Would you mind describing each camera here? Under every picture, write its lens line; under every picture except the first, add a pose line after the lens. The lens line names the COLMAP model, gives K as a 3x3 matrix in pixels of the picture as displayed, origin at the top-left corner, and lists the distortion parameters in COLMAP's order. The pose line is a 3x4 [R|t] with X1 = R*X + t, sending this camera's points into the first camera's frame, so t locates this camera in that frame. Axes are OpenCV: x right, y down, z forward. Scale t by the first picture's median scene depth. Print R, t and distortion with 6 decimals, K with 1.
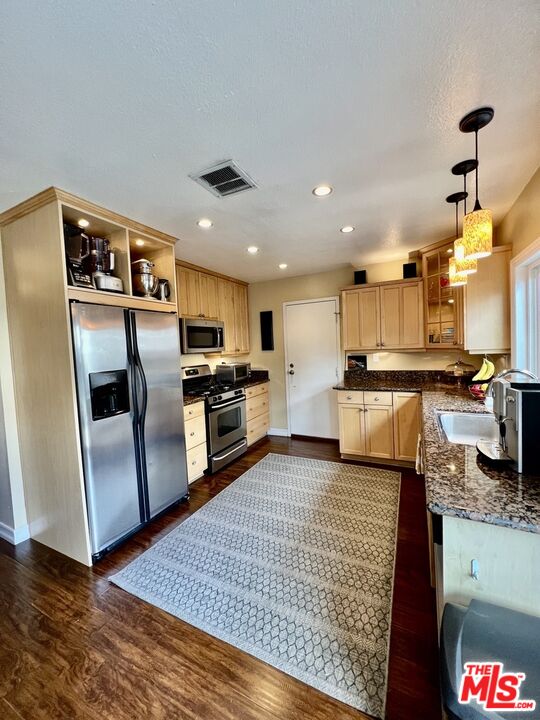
lens RADIAL K [[284.3, 0, 270.0], [0, 284.3, 360.0], [0, 0, 1]] dist [-0.001706, 0.000774]
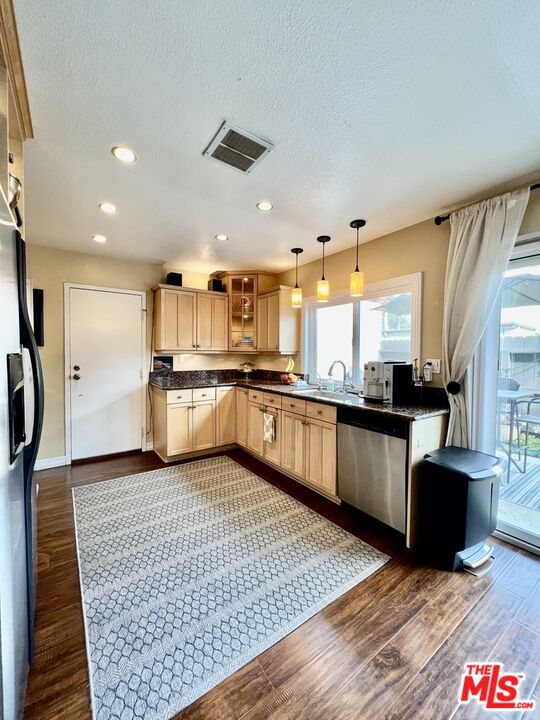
lens RADIAL K [[284.3, 0, 270.0], [0, 284.3, 360.0], [0, 0, 1]] dist [-0.001706, 0.000774]
pose [[0.482081, 0.021650, 0.875859, -0.471872], [0.014147, 0.999372, -0.032490, 0.042692], [-0.876013, 0.028054, 0.481472, 0.254202]]
